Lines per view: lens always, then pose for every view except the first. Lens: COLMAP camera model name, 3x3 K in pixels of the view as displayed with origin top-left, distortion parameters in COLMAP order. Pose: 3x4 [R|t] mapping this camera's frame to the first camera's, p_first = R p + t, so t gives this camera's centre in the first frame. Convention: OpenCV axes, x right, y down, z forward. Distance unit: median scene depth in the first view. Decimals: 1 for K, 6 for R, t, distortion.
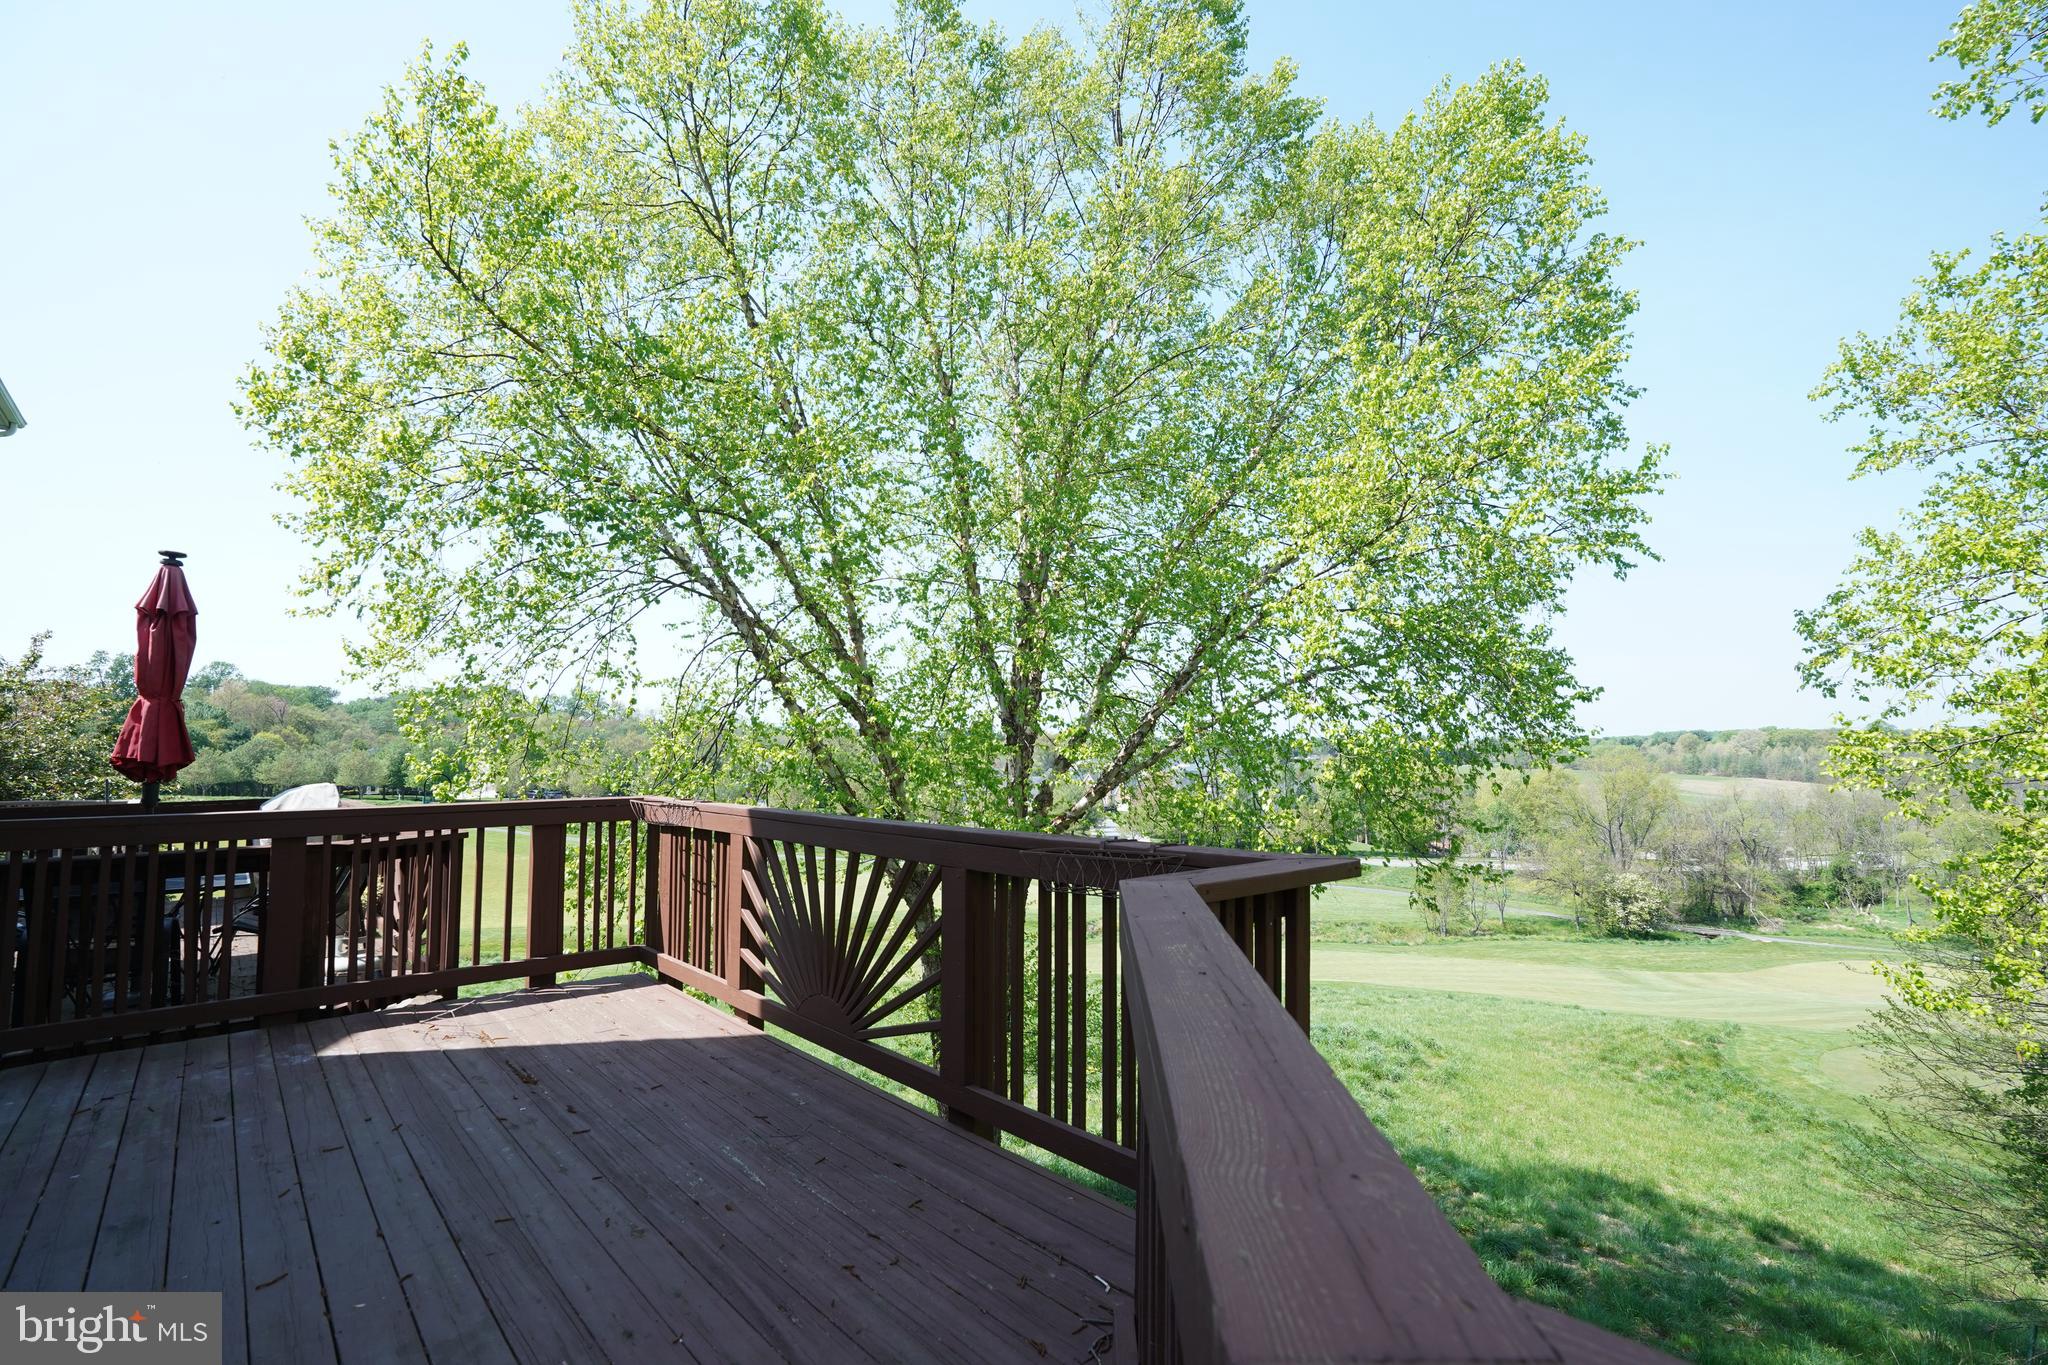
lens RADIAL K [[932.3, 0, 1016.0], [0, 932.3, 707.9], [0, 0, 1]] dist [-0.037353, 0.000081]
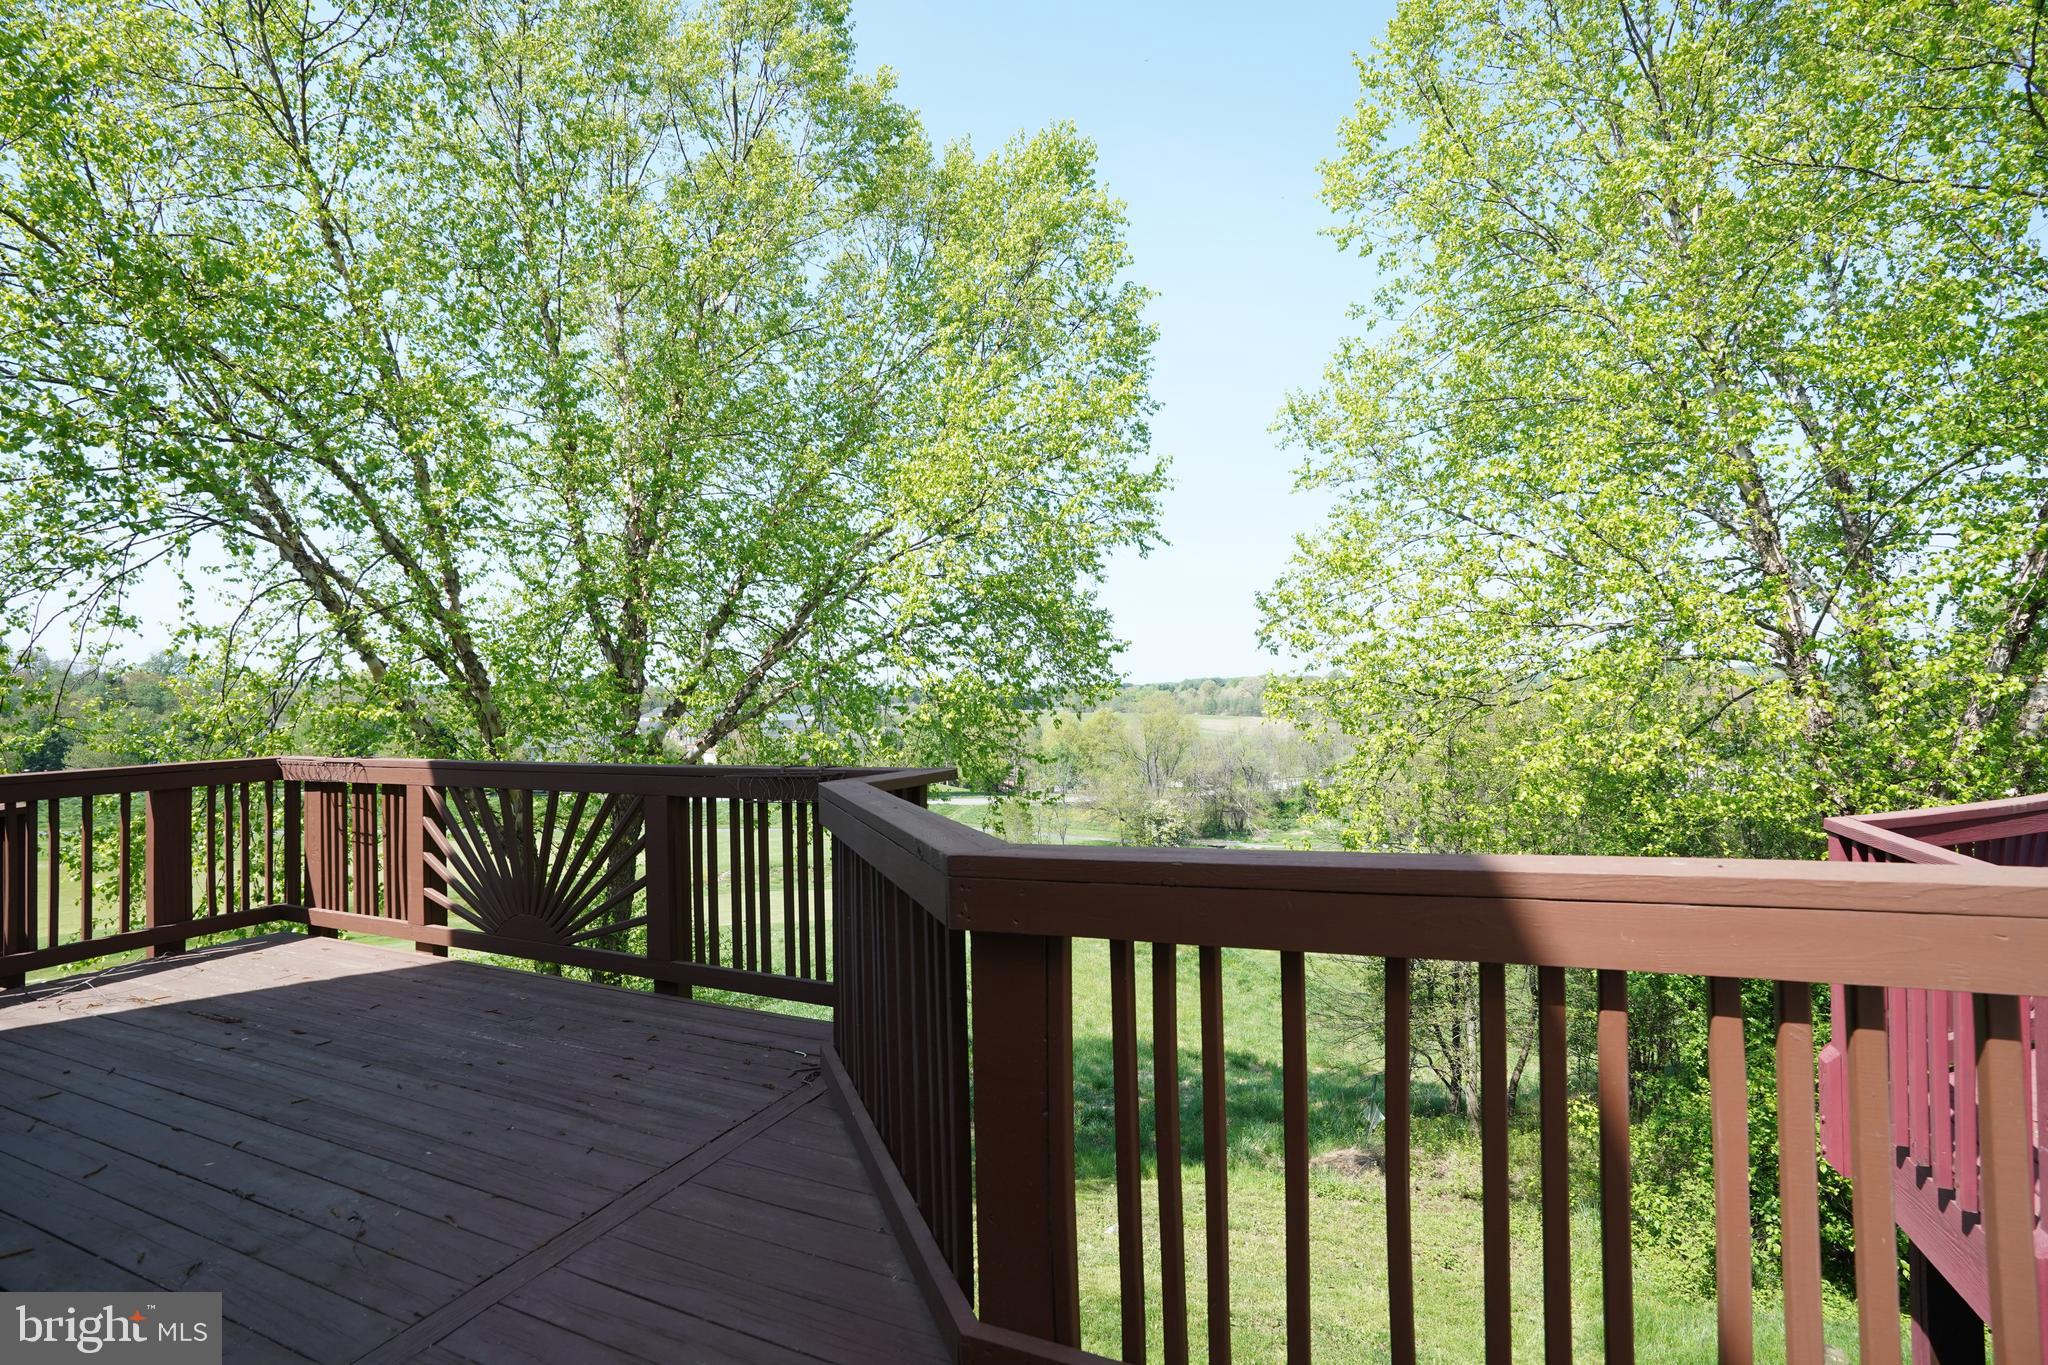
lens RADIAL K [[940.5, 0, 1014.4], [0, 940.5, 684.8], [0, 0, 1]] dist [-0.058035, 0.021261]
pose [[0.907899, -0.011630, 0.419029, -0.042902], [-0.000864, 0.999561, 0.029615, -0.005112], [-0.419189, -0.027250, 0.907490, -0.100716]]
